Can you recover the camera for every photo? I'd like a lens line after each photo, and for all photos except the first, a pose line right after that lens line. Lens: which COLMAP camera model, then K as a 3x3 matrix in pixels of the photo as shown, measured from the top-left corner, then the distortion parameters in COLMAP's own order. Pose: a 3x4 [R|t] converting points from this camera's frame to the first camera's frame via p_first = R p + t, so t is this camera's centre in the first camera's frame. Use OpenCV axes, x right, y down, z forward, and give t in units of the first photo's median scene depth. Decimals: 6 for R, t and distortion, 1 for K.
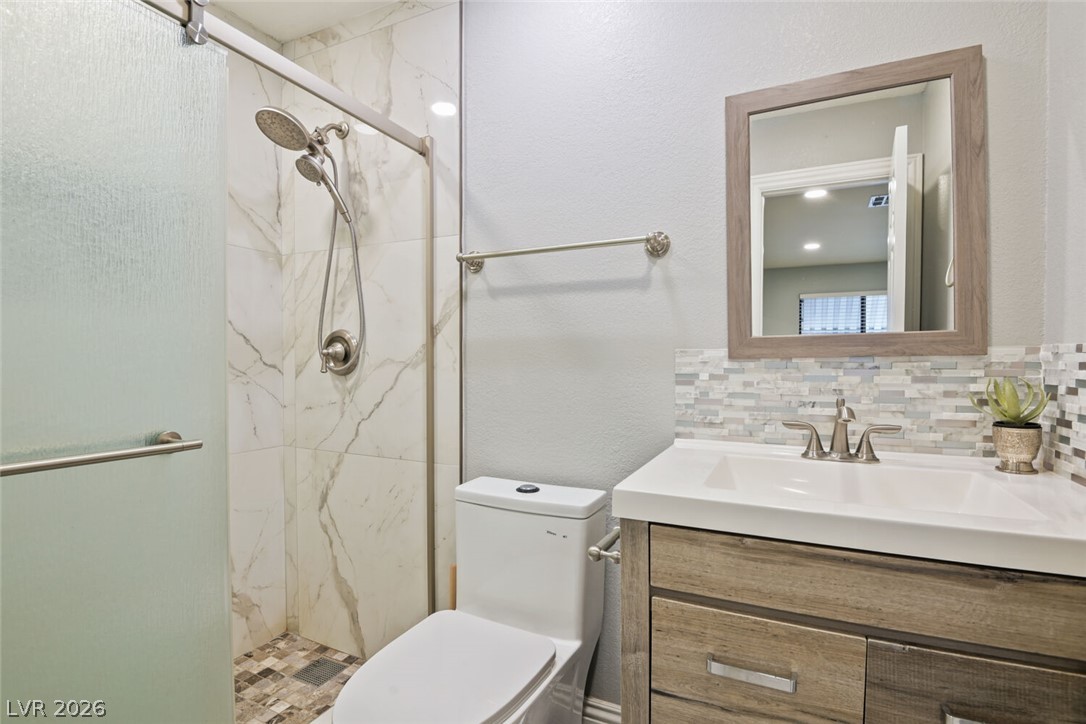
lens RADIAL K [[509.2, 0, 547.3], [0, 509.2, 366.0], [0, 0, 1]] dist [-0.010836, -0.014177]
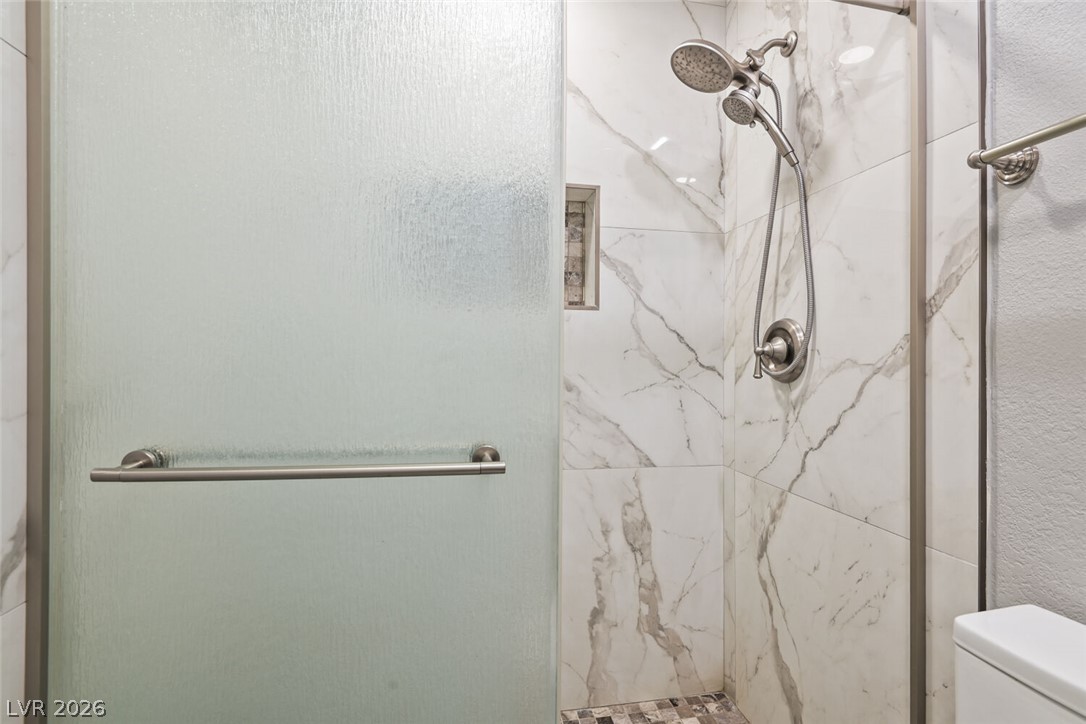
lens RADIAL K [[509.2, 0, 562.5], [0, 509.2, 360.1], [0, 0, 1]] dist [-0.010836, -0.014177]
pose [[0.584303, 0.005258, -0.811518, -0.007302], [-0.020913, 0.999744, -0.008580, -0.000553], [0.811266, 0.021985, 0.584264, 0.329428]]
